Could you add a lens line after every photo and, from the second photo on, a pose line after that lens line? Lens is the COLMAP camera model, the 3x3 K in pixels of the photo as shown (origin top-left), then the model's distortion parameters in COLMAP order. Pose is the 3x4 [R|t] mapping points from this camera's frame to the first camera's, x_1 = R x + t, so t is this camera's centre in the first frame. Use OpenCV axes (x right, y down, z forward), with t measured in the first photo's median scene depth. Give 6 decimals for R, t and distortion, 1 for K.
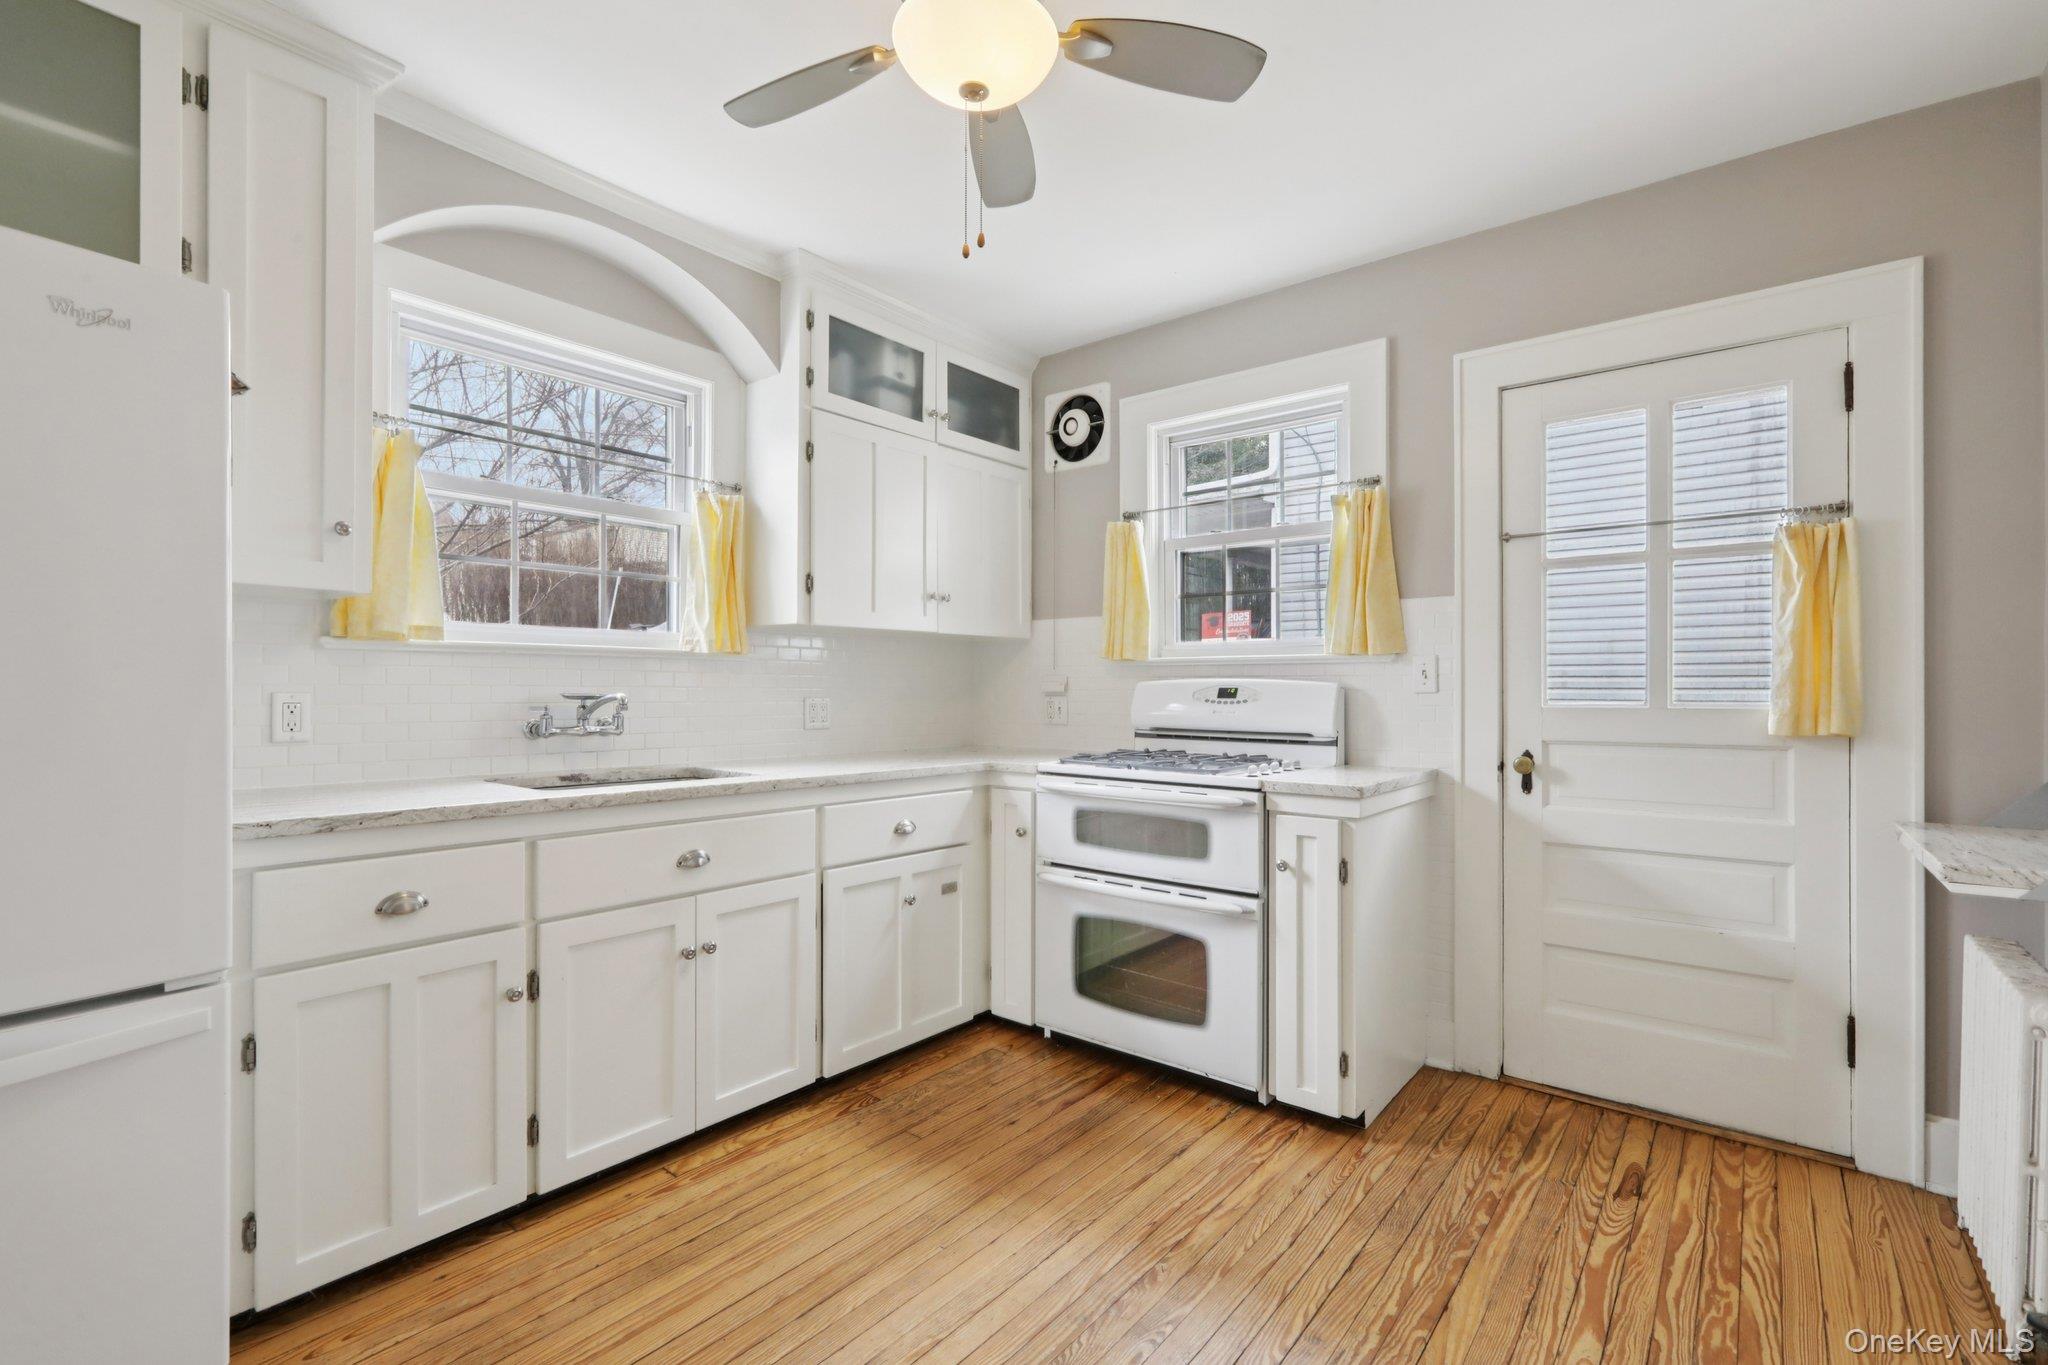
lens RADIAL K [[908.2, 0, 1012.5], [0, 908.2, 713.5], [0, 0, 1]] dist [0.002237, 0.000636]
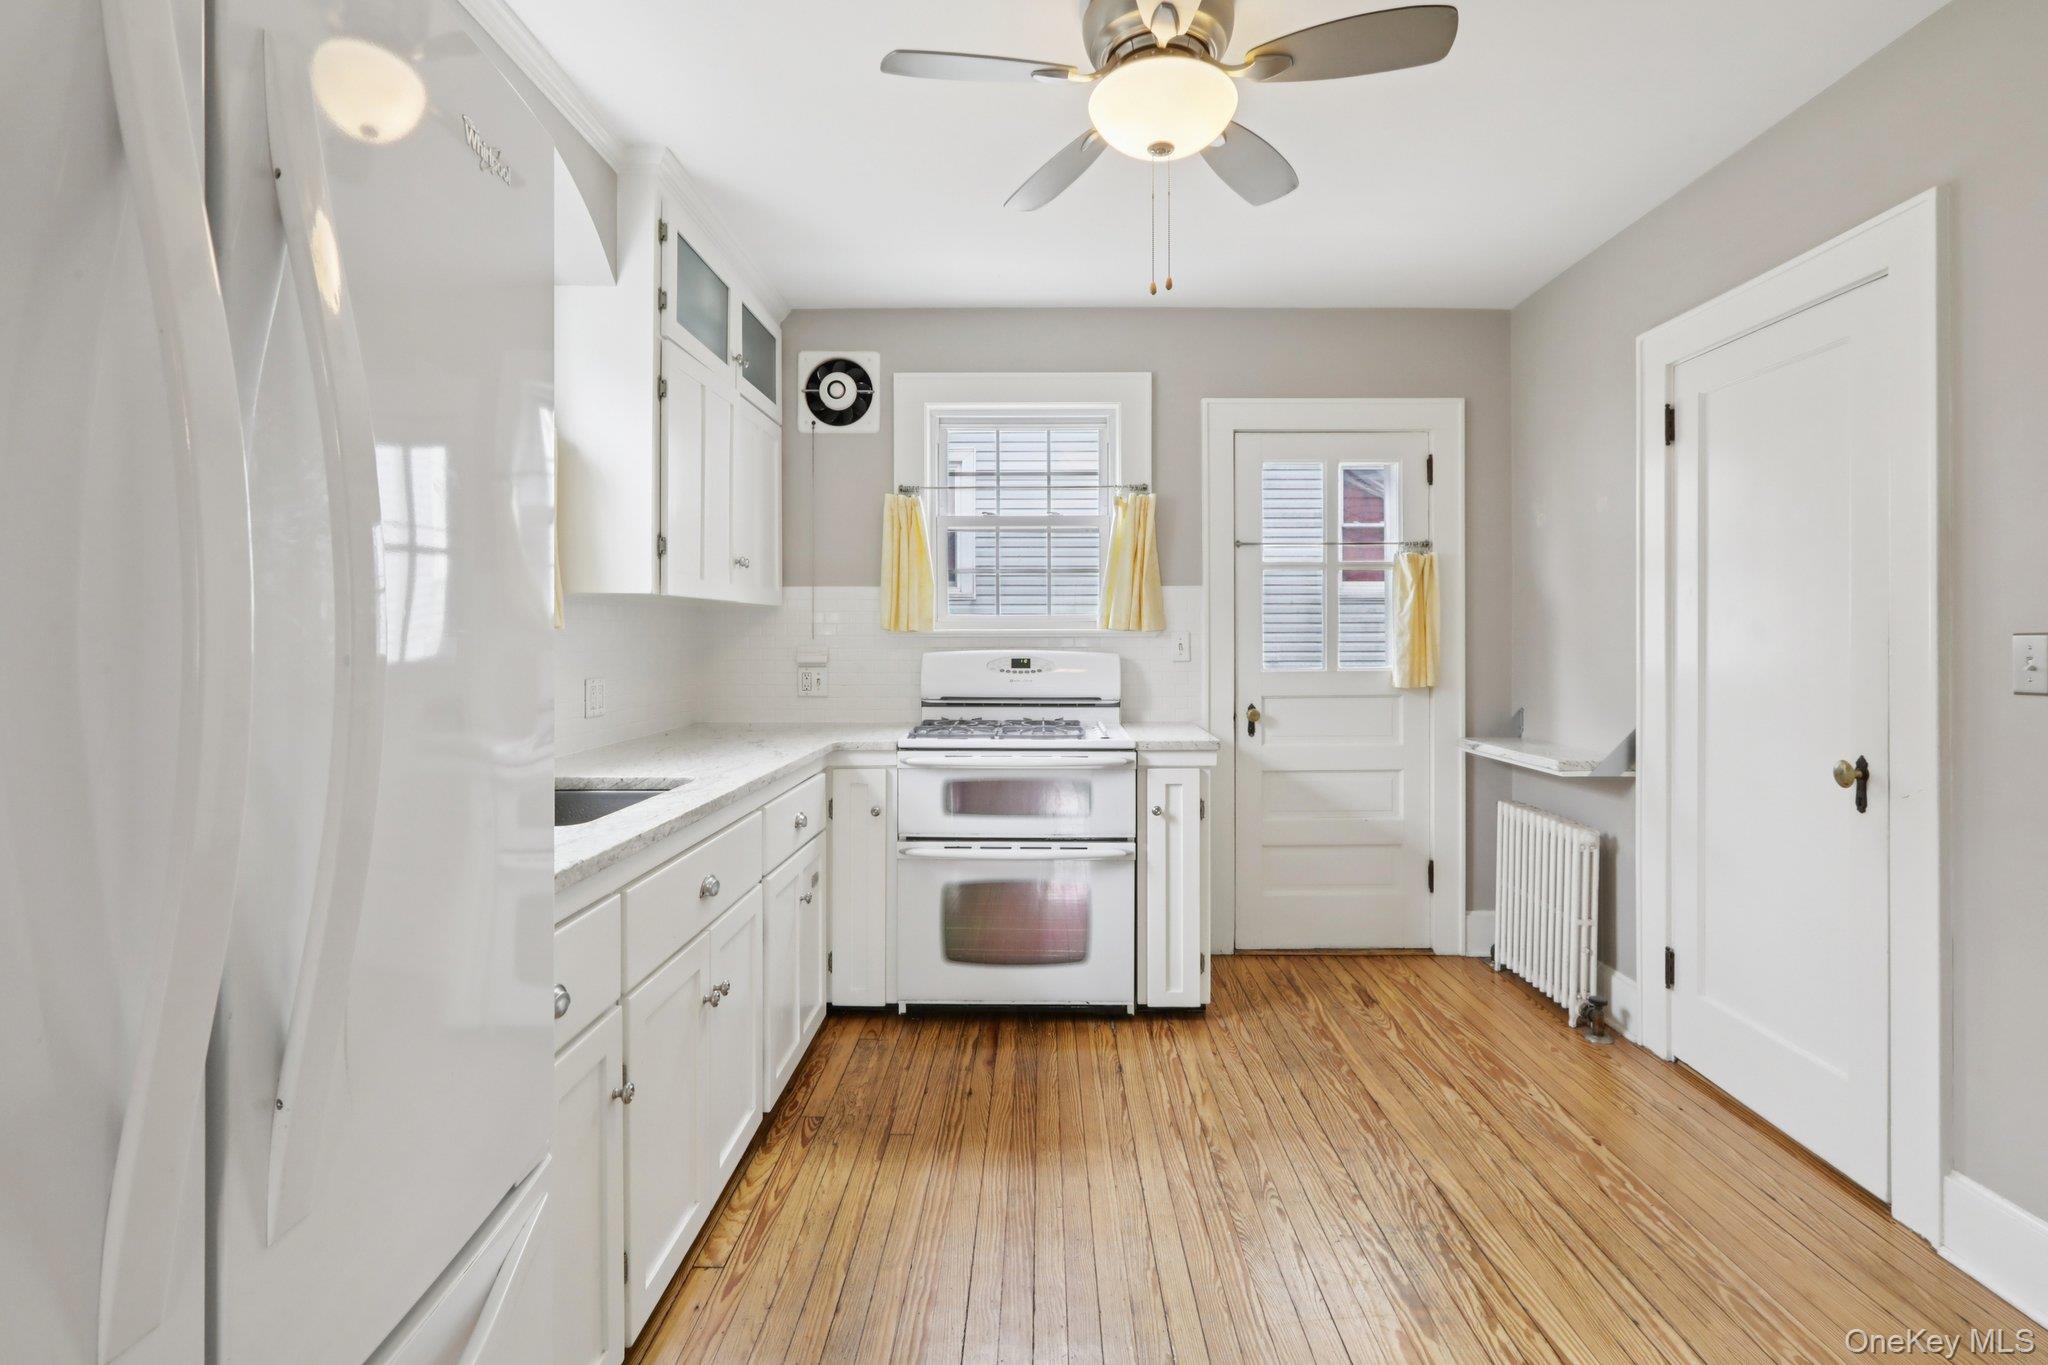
lens RADIAL K [[935.0, 0, 1027.5], [0, 935.0, 668.7], [0, 0, 1]] dist [-0.000618, 0.000061]
pose [[0.781891, -0.024381, 0.622939, -0.560019], [0.021225, 0.999697, 0.012486, -0.036326], [-0.623054, 0.003459, 0.782171, 0.128379]]
